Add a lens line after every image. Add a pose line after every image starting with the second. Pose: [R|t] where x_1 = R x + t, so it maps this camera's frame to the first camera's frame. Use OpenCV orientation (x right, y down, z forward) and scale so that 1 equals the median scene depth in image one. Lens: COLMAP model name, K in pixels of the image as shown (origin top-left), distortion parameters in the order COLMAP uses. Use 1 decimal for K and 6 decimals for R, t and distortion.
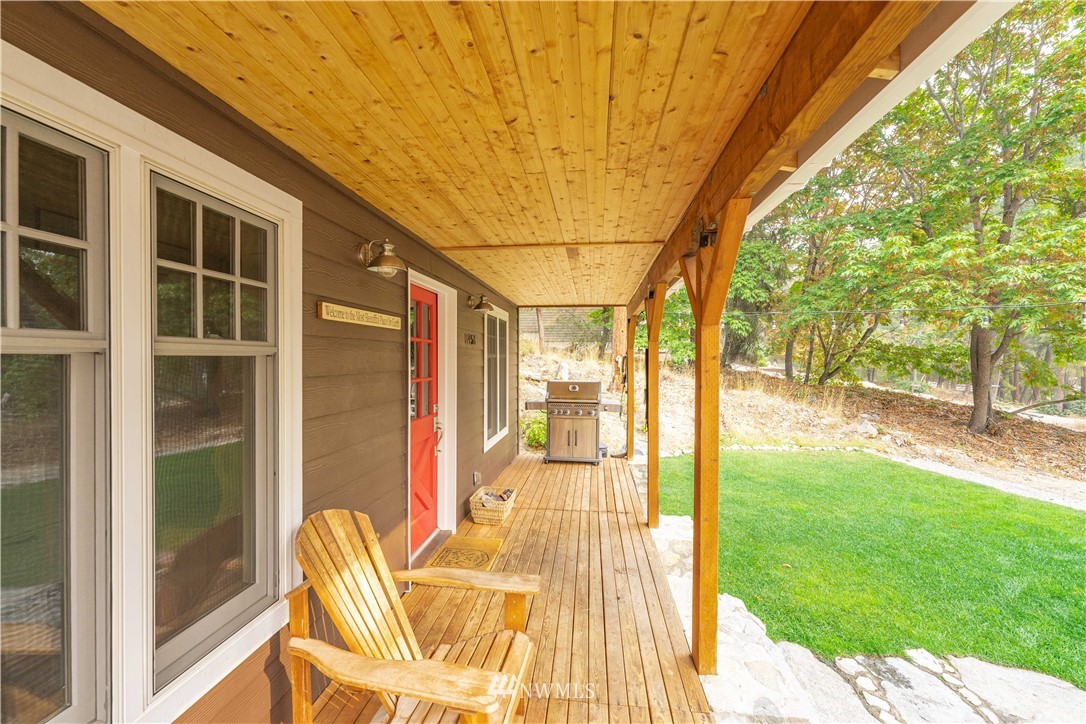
lens RADIAL K [[430.8, 0, 543.0], [0, 430.8, 362.0], [0, 0, 1]] dist [-0.000034, -0.000173]
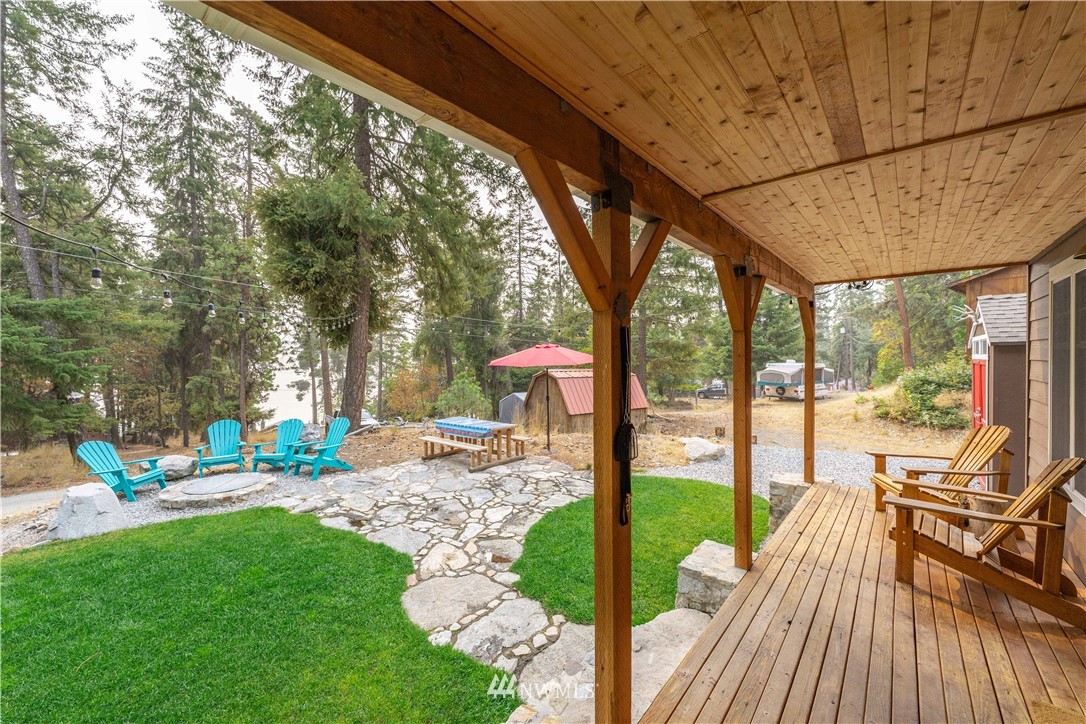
lens RADIAL K [[439.6, 0, 536.9], [0, 439.6, 343.0], [0, 0, 1]] dist [0.001939, -0.000233]
pose [[-0.834769, 0.020636, 0.550213, 0.093470], [0.003924, 0.999495, -0.031534, 0.008693], [-0.550586, -0.024164, -0.834429, 1.912013]]
